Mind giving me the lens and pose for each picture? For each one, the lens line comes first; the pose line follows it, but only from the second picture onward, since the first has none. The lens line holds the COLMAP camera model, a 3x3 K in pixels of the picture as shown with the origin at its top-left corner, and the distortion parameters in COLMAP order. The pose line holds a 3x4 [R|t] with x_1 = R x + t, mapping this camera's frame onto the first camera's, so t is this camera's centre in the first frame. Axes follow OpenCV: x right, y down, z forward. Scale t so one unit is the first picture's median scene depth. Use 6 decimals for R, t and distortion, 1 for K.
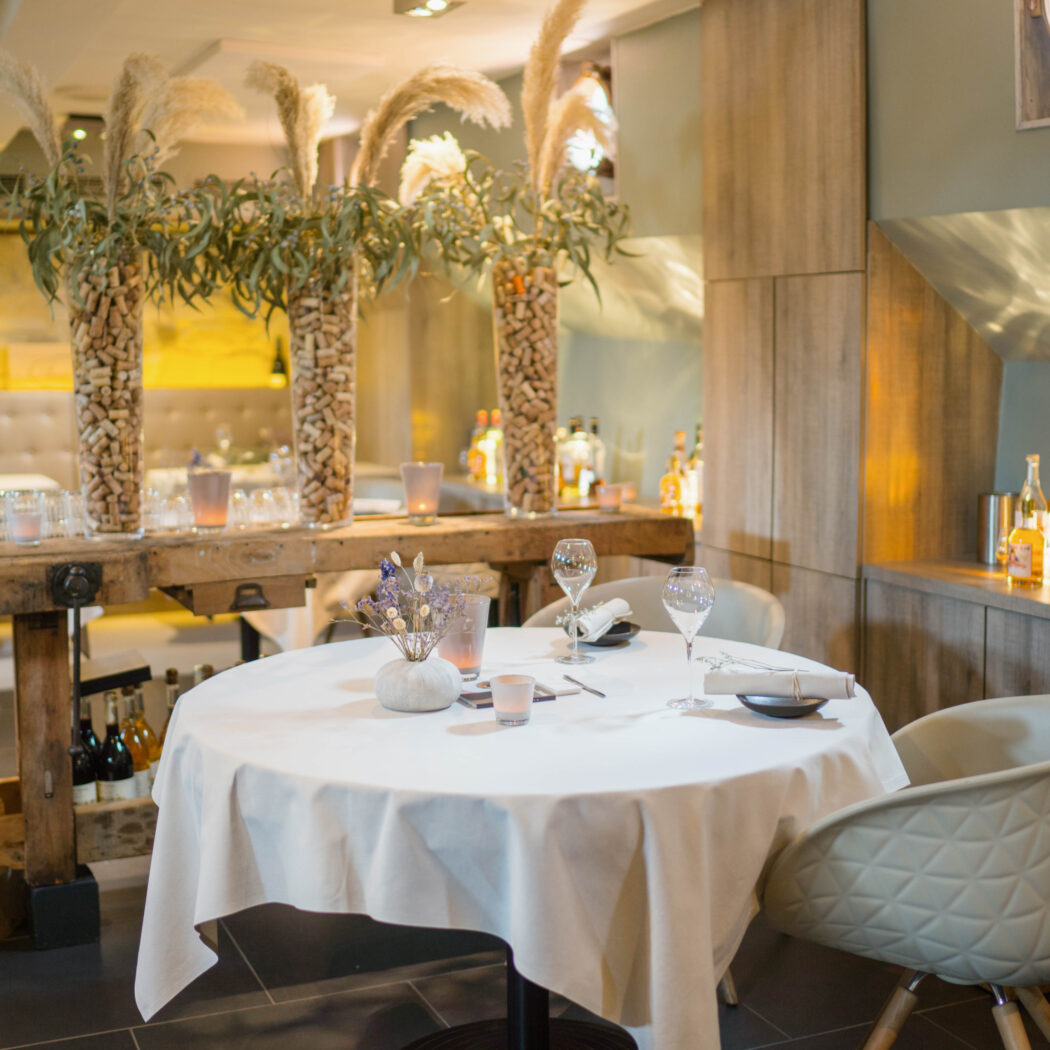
lens RADIAL K [[1586.1, 0, 525.0], [0, 1586.1, 525.0], [0, 0, 1]] dist [-0.084785, -0.055525]
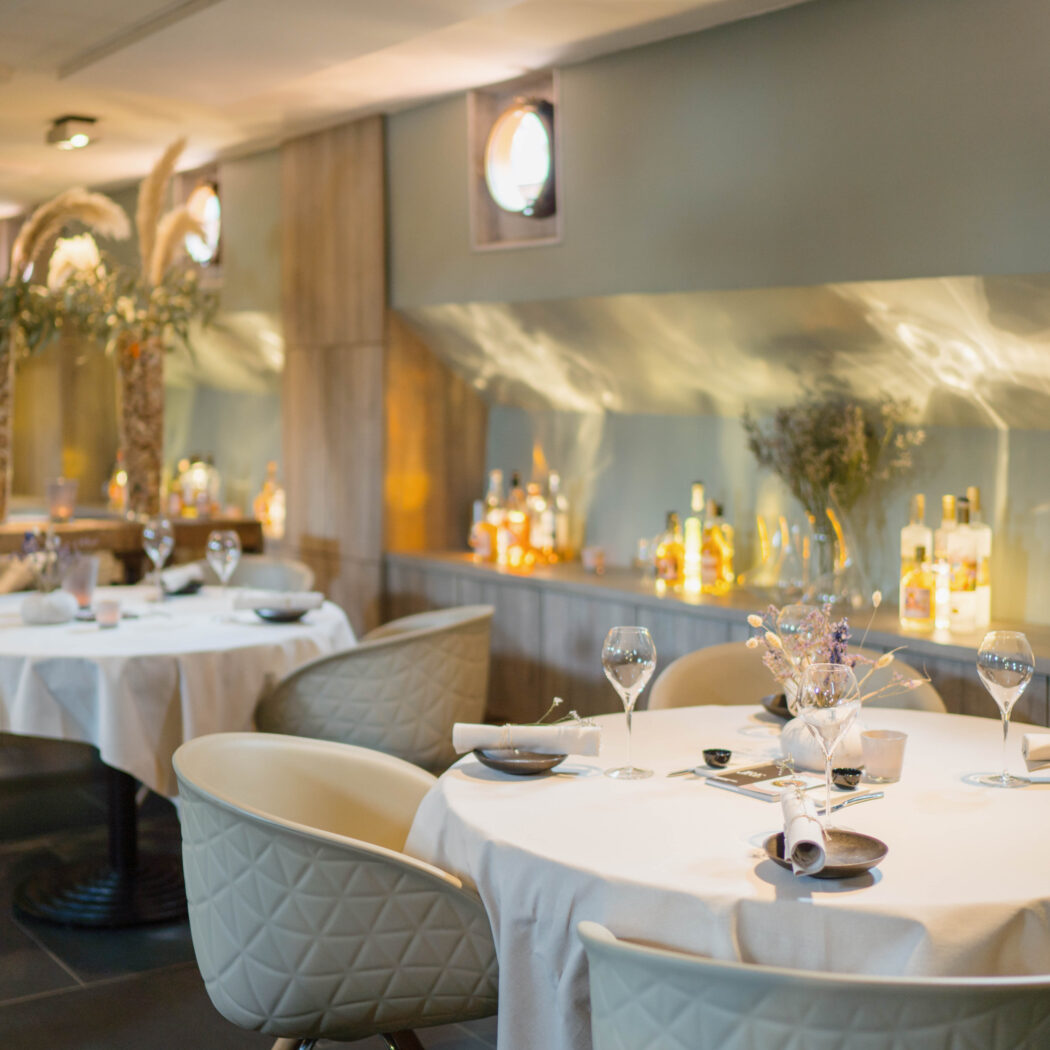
lens RADIAL K [[1589.6, 0, 475.8], [0, 1589.6, 433.5], [0, 0, 1]] dist [-0.032589, -0.080076]
pose [[0.984756, 0.003746, 0.173903, 0.050652], [0.012176, 0.995831, -0.090398, 0.050874], [-0.173516, 0.091137, 0.980605, -0.418828]]
